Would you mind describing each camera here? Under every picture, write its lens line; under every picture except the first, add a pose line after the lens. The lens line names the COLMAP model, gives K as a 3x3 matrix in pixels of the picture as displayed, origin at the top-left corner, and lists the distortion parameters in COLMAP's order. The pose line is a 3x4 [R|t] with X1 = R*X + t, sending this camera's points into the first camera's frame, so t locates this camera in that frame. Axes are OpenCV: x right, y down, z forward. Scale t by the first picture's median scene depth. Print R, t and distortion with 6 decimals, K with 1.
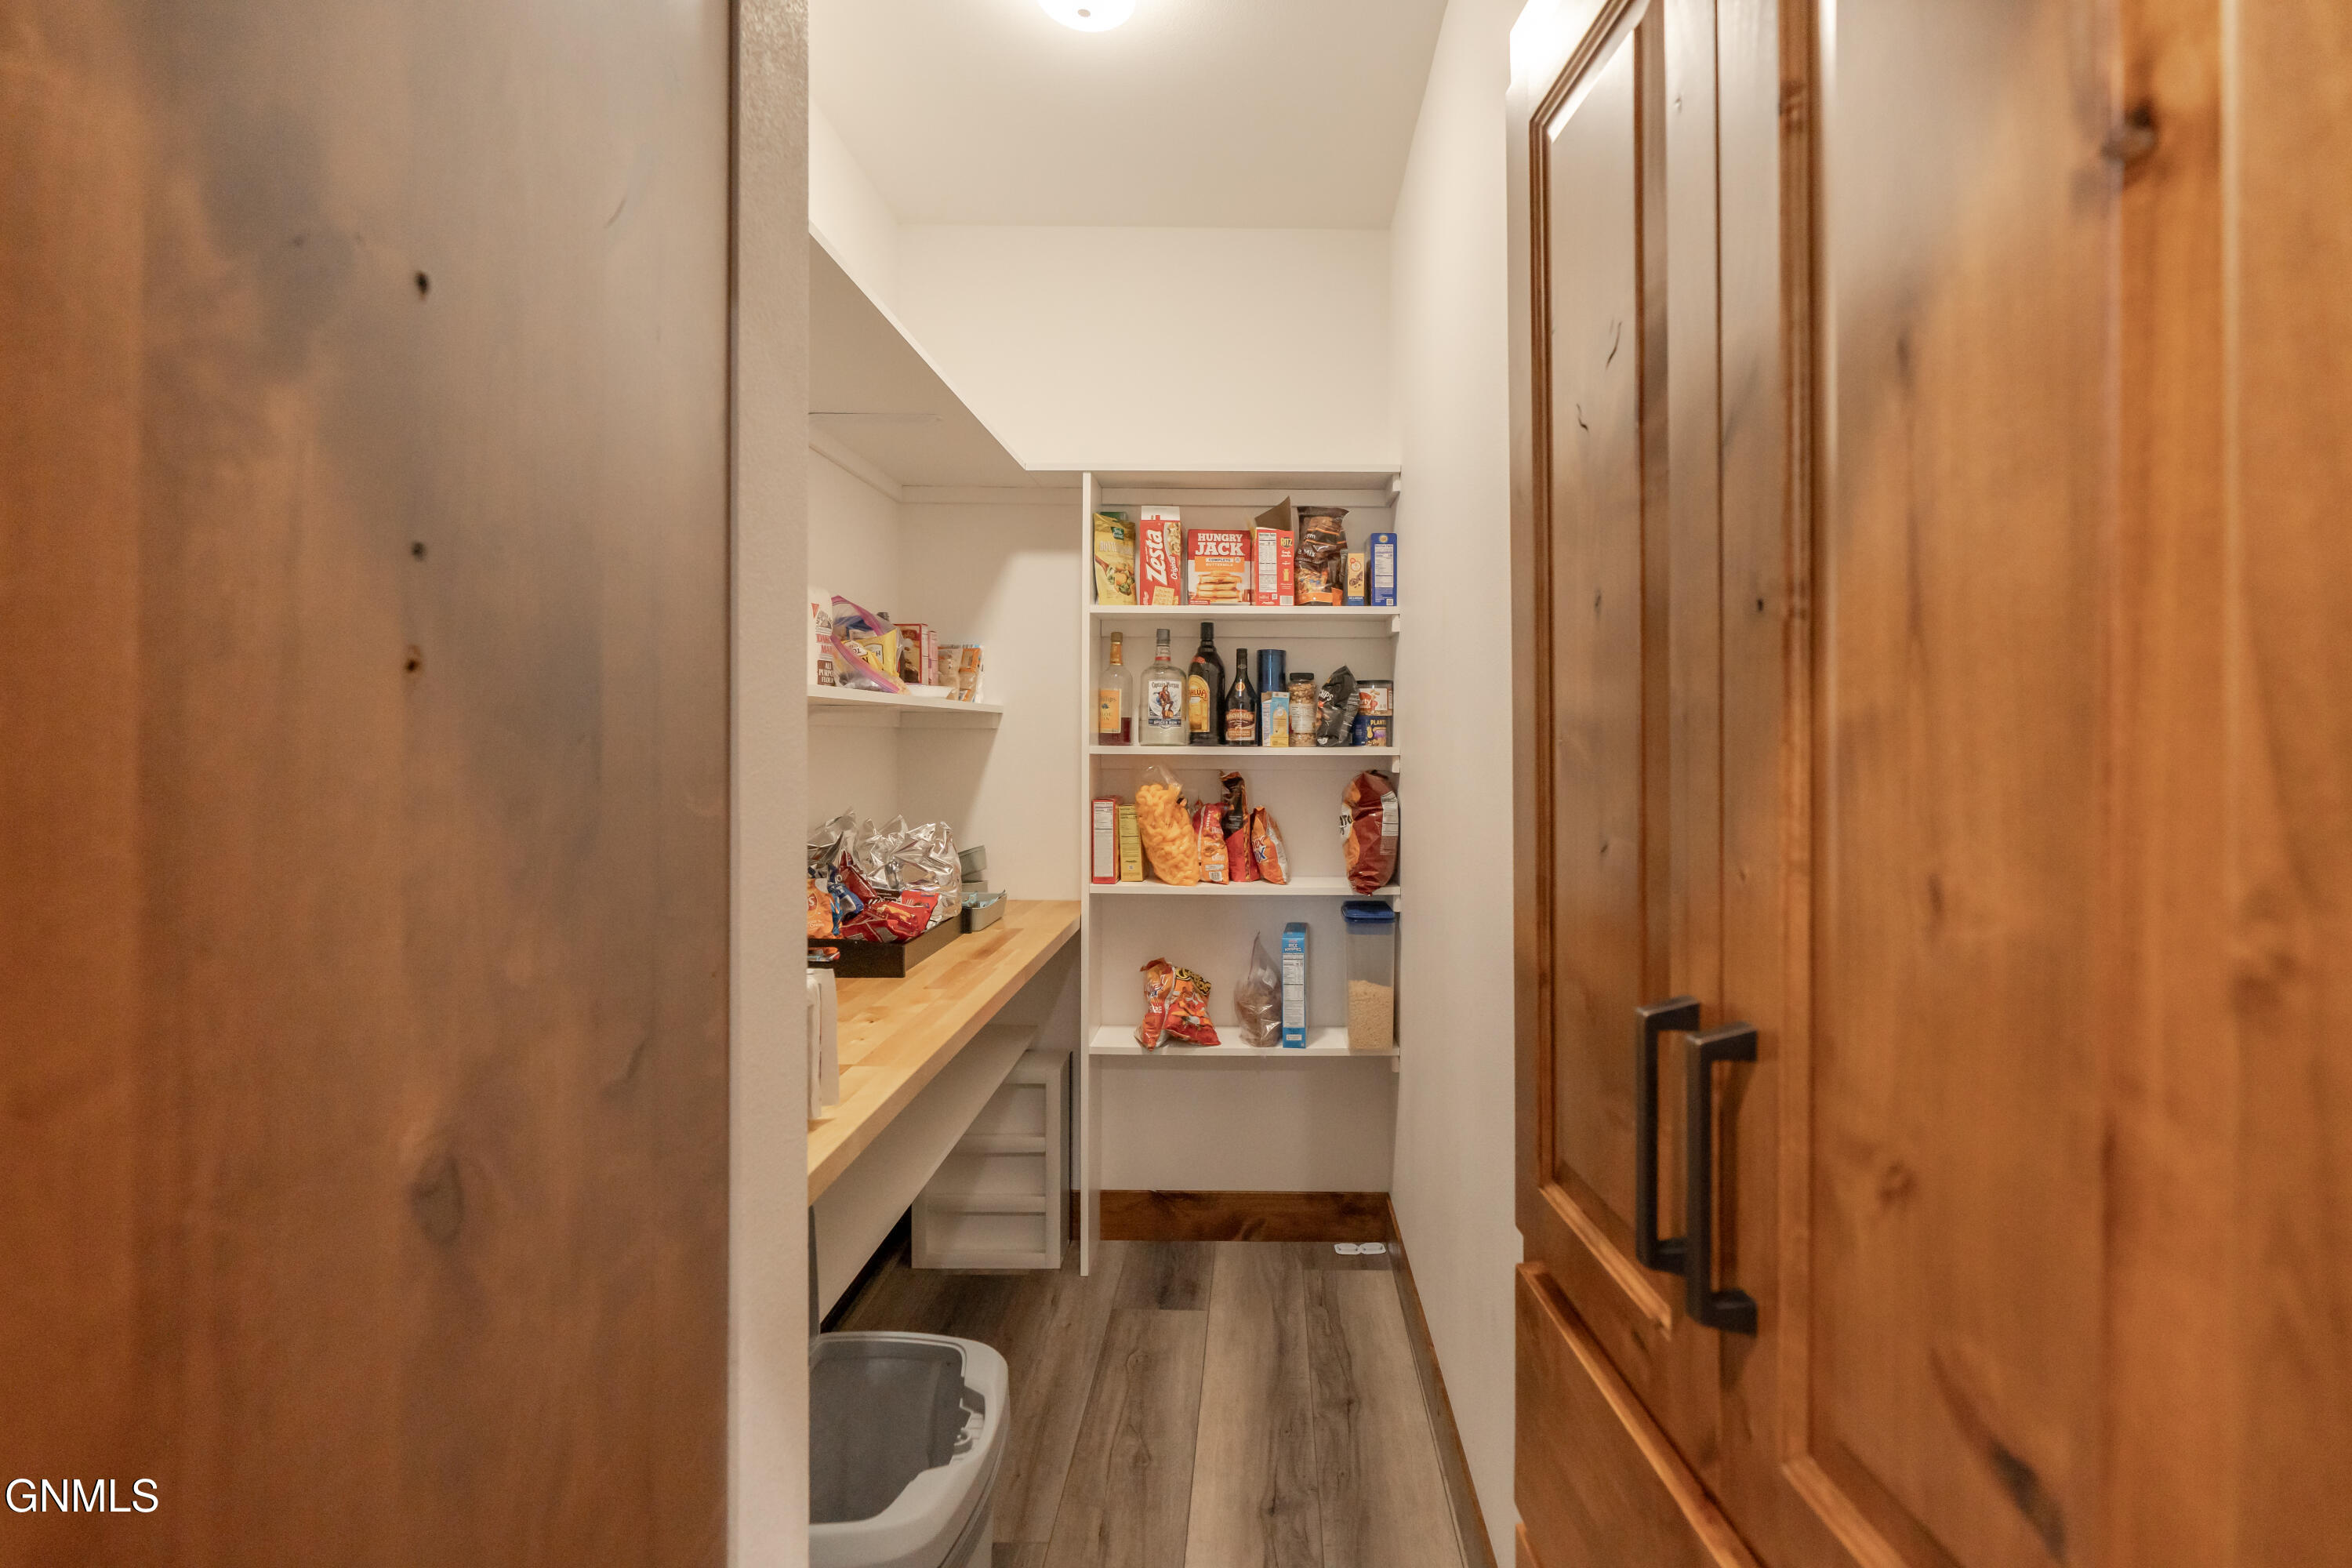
lens RADIAL K [[1101.7, 0, 1187.5], [0, 1101.7, 728.4], [0, 0, 1]] dist [-0.002229, 0.000461]
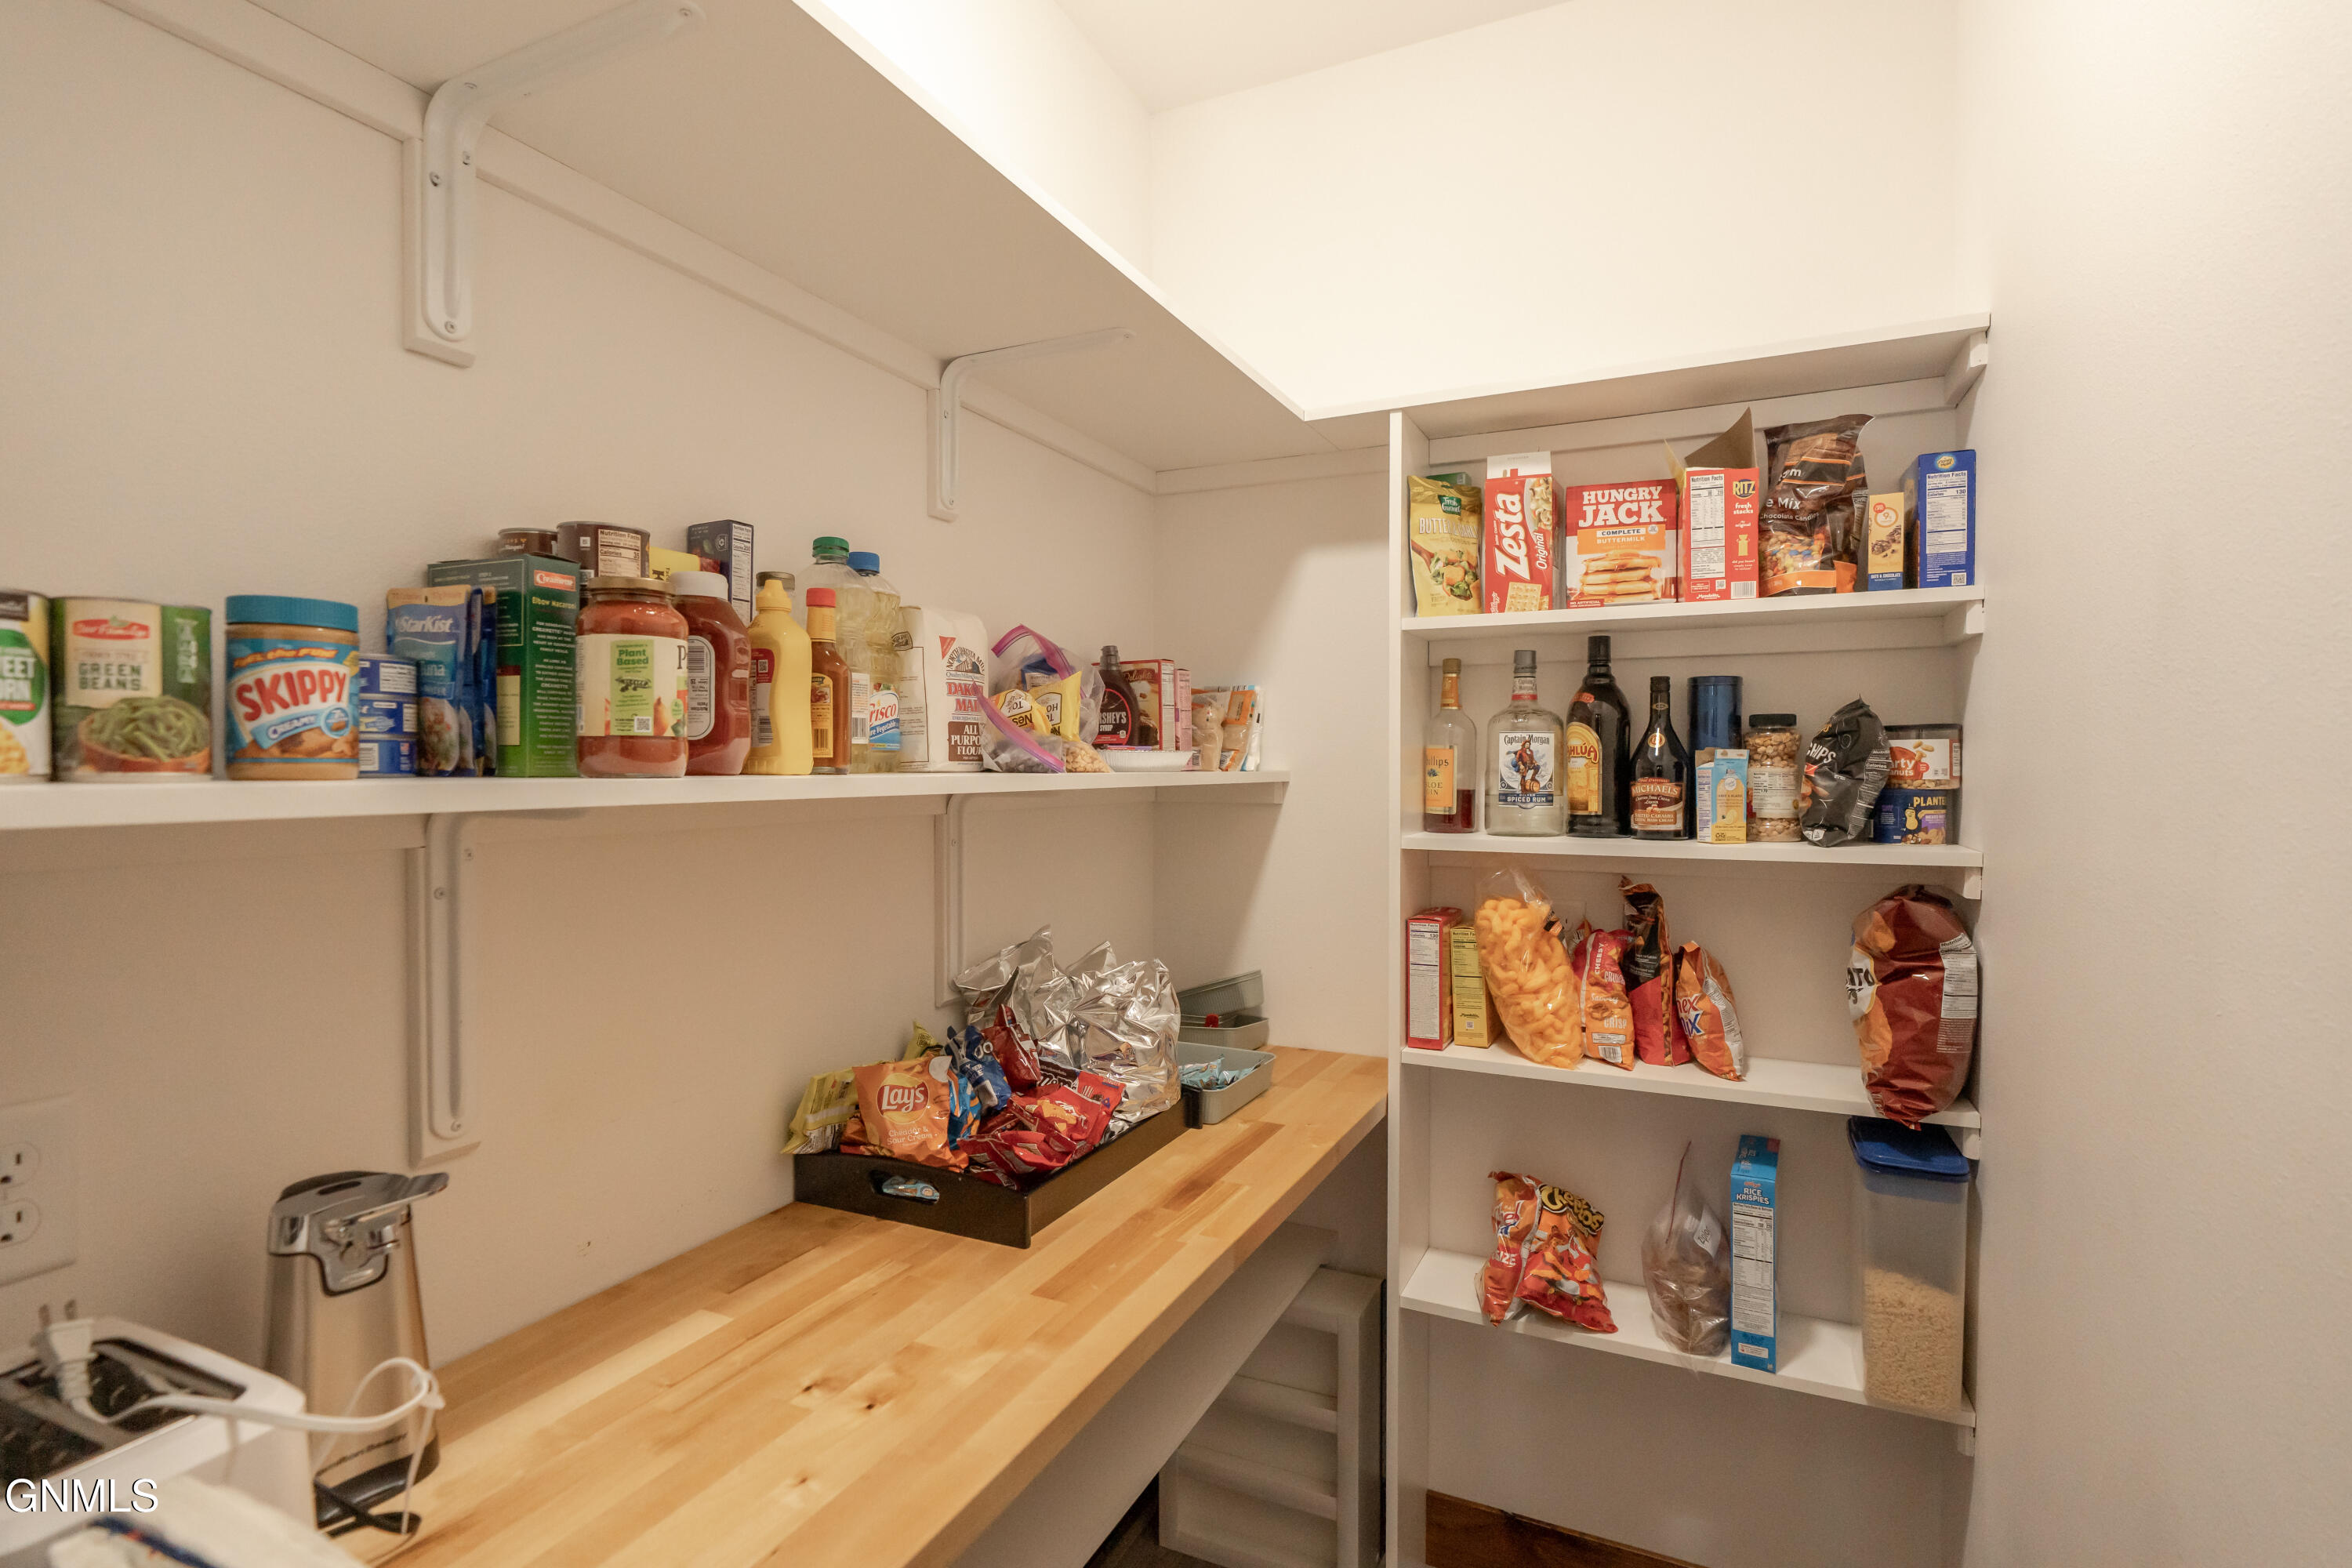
lens RADIAL K [[1070.3, 0, 1179.1], [0, 1070.3, 793.6], [0, 0, 1]] dist [-0.006706, 0.000531]
pose [[0.922456, 0.001886, -0.386096, 0.033301], [0.010520, 0.999494, 0.030017, -0.029373], [0.385958, -0.031751, 0.921970, 0.366304]]
